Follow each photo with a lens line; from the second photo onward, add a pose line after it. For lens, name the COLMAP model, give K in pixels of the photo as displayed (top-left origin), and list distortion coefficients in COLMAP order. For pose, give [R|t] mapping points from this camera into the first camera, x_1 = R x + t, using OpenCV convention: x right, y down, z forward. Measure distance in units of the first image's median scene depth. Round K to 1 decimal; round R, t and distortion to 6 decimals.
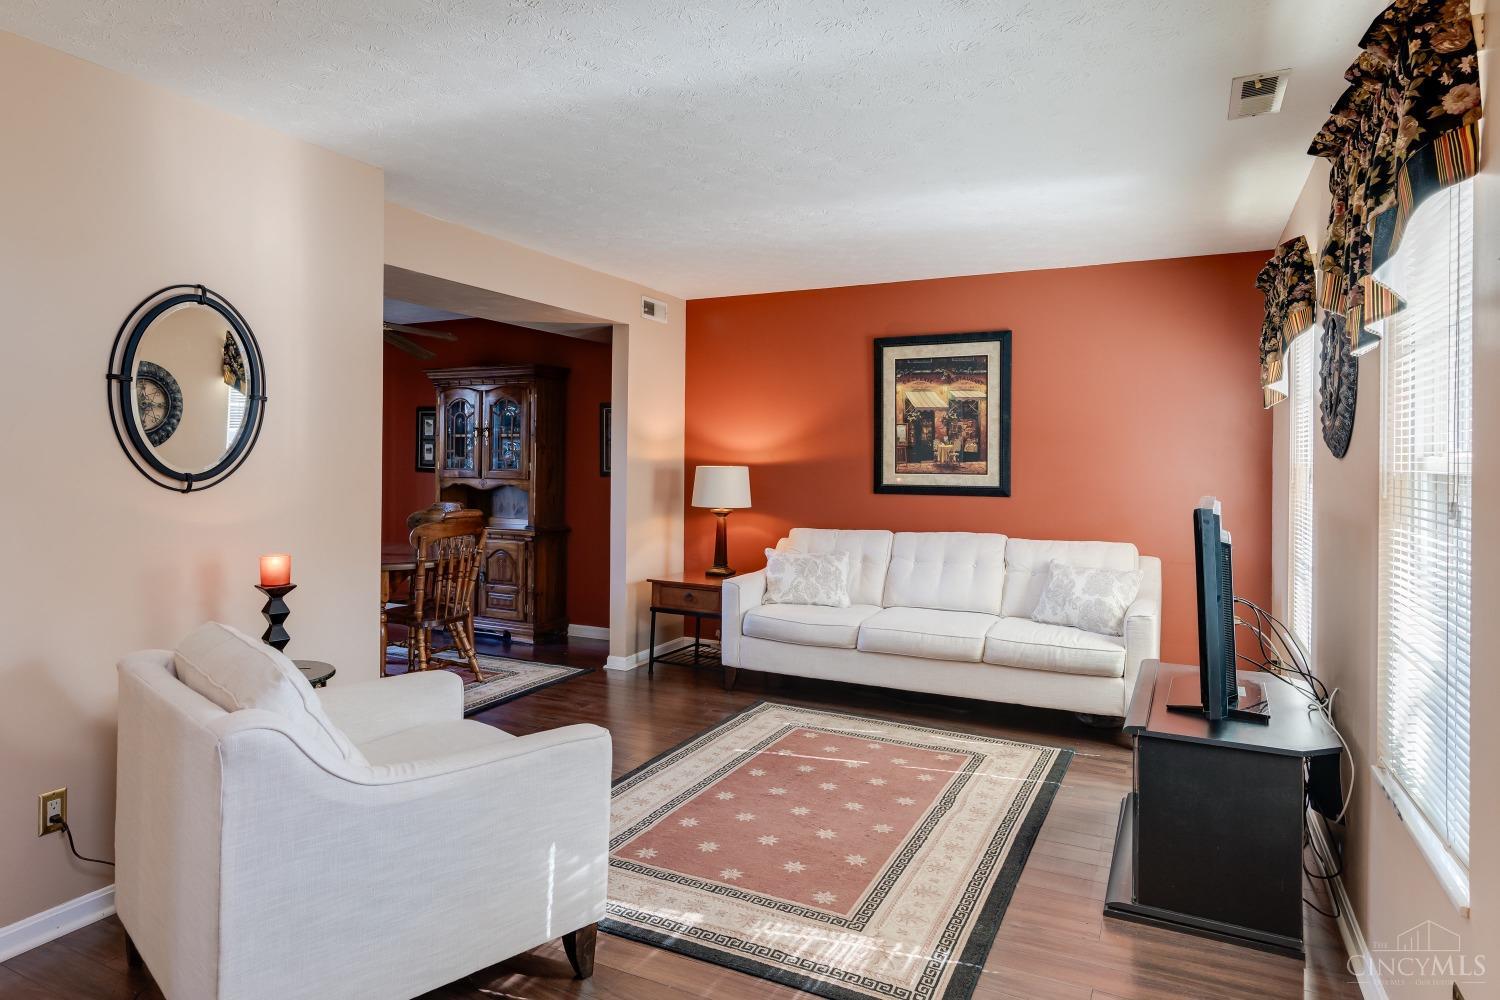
lens RADIAL K [[905.8, 0, 701.3], [0, 905.8, 455.9], [0, 0, 1]] dist [-0.000521, -0.000075]
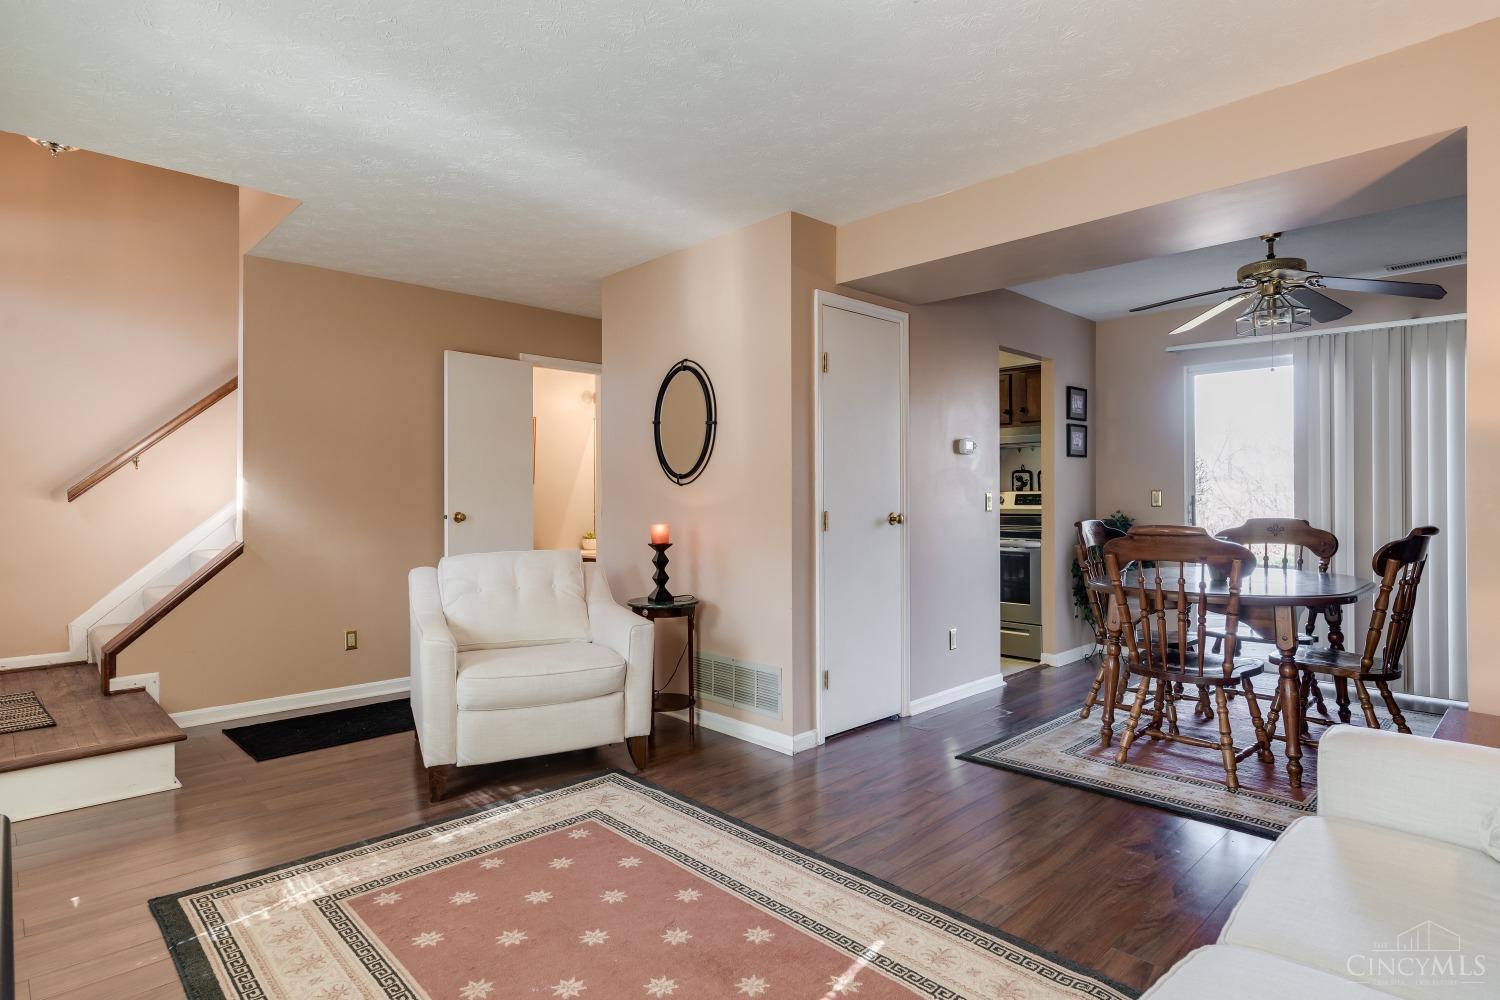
lens RADIAL K [[795.0, 0, 750.0], [0, 795.0, 500.0], [0, 0, 1]] dist [-0.004056, 0.000370]
pose [[-0.307679, -0.000725, -0.951490, 0.590275], [0.001298, 0.999998, -0.001182, 0.052387], [0.951489, -0.001599, -0.307677, 1.178648]]
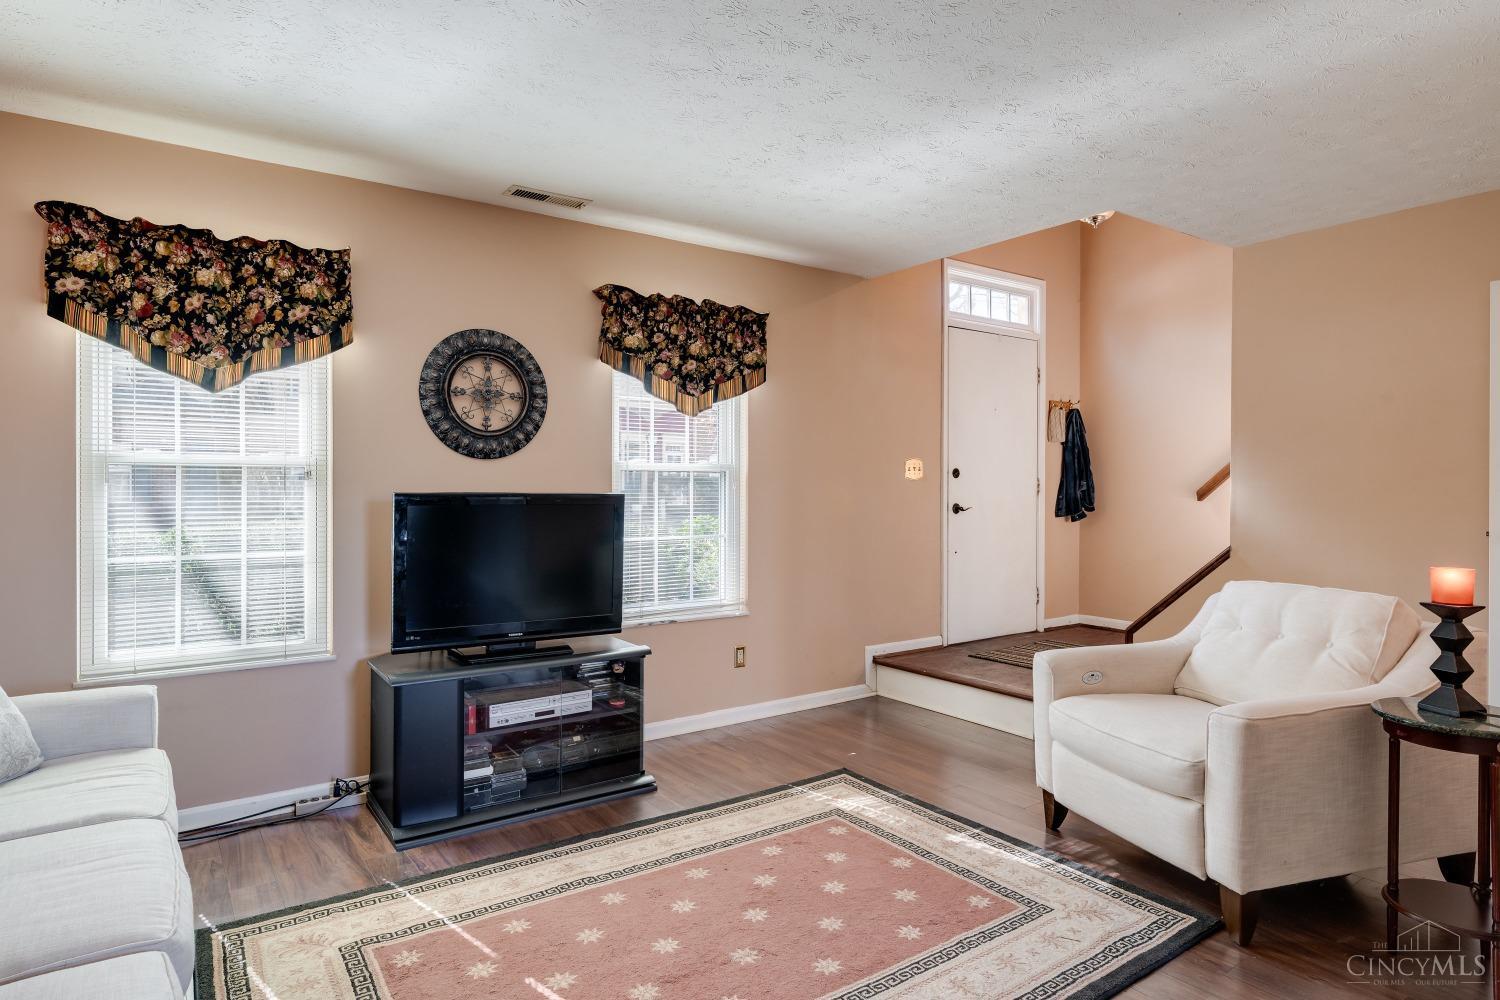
lens RADIAL K [[853.7, 0, 753.7], [0, 853.7, 485.4], [0, 0, 1]] dist [-0.001829, -0.000531]
pose [[-0.896928, -0.007319, 0.442115, -0.183113], [-0.006791, 0.999973, 0.002778, 0.028523], [-0.442124, -0.000510, -0.896954, 1.485257]]
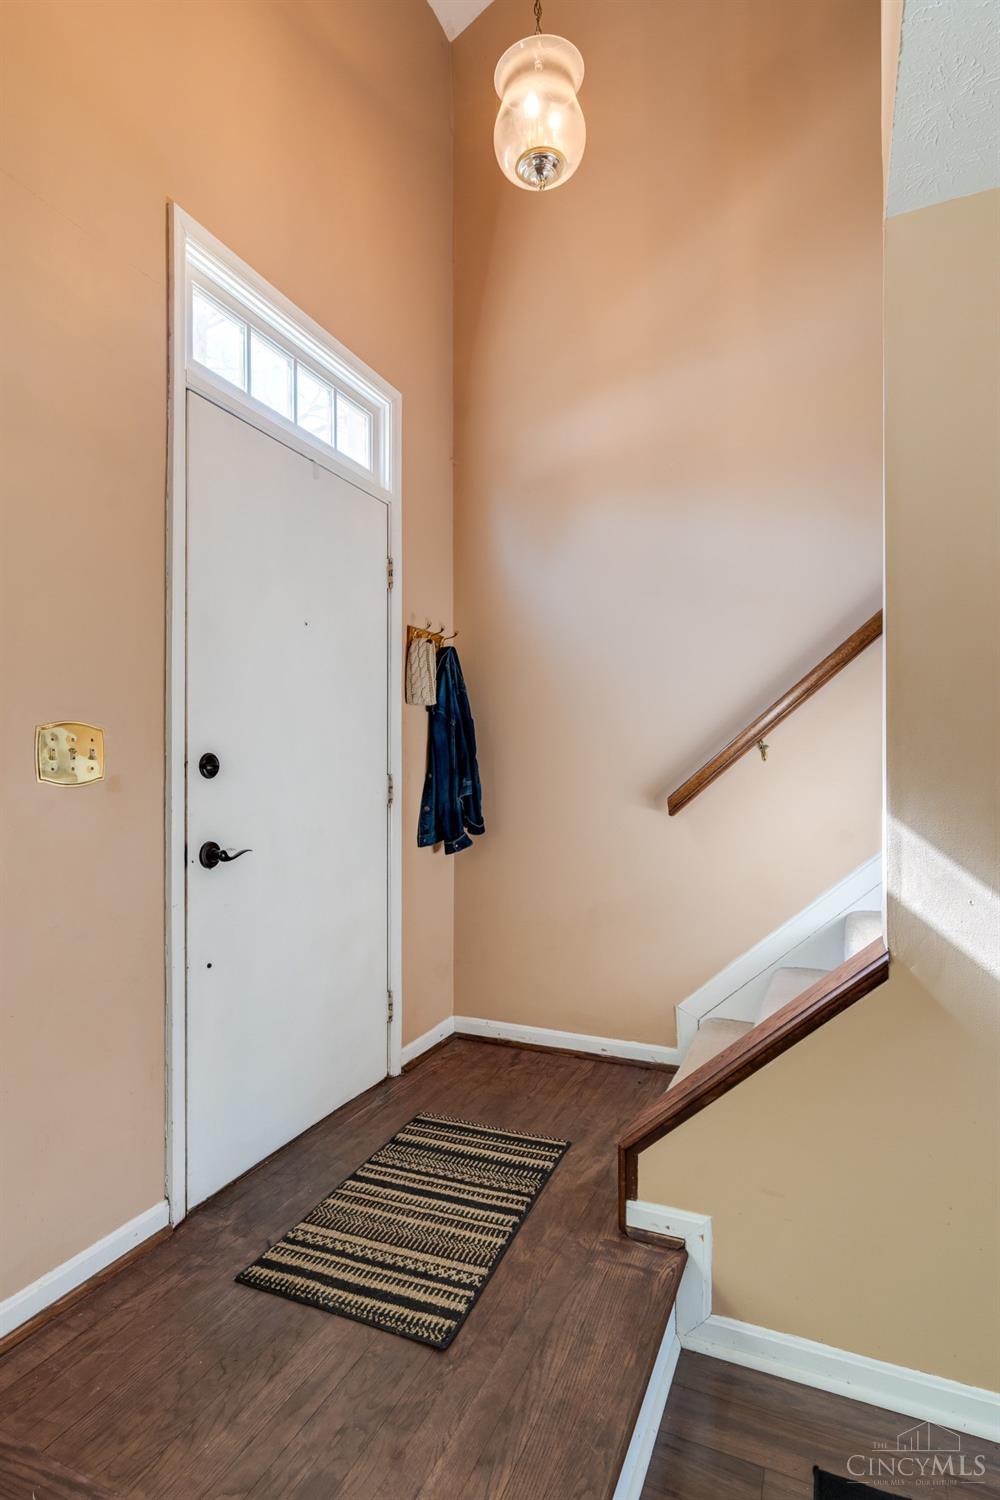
lens RADIAL K [[776.9, 0, 502.0], [0, 776.9, 763.7], [0, 0, 1]] dist [-0.002891, 0.000255]
pose [[-0.997205, -0.003881, -0.074613, -0.007006], [-0.003158, 0.999947, -0.009810, 0.012808], [0.074647, -0.009547, -0.997164, 0.566620]]
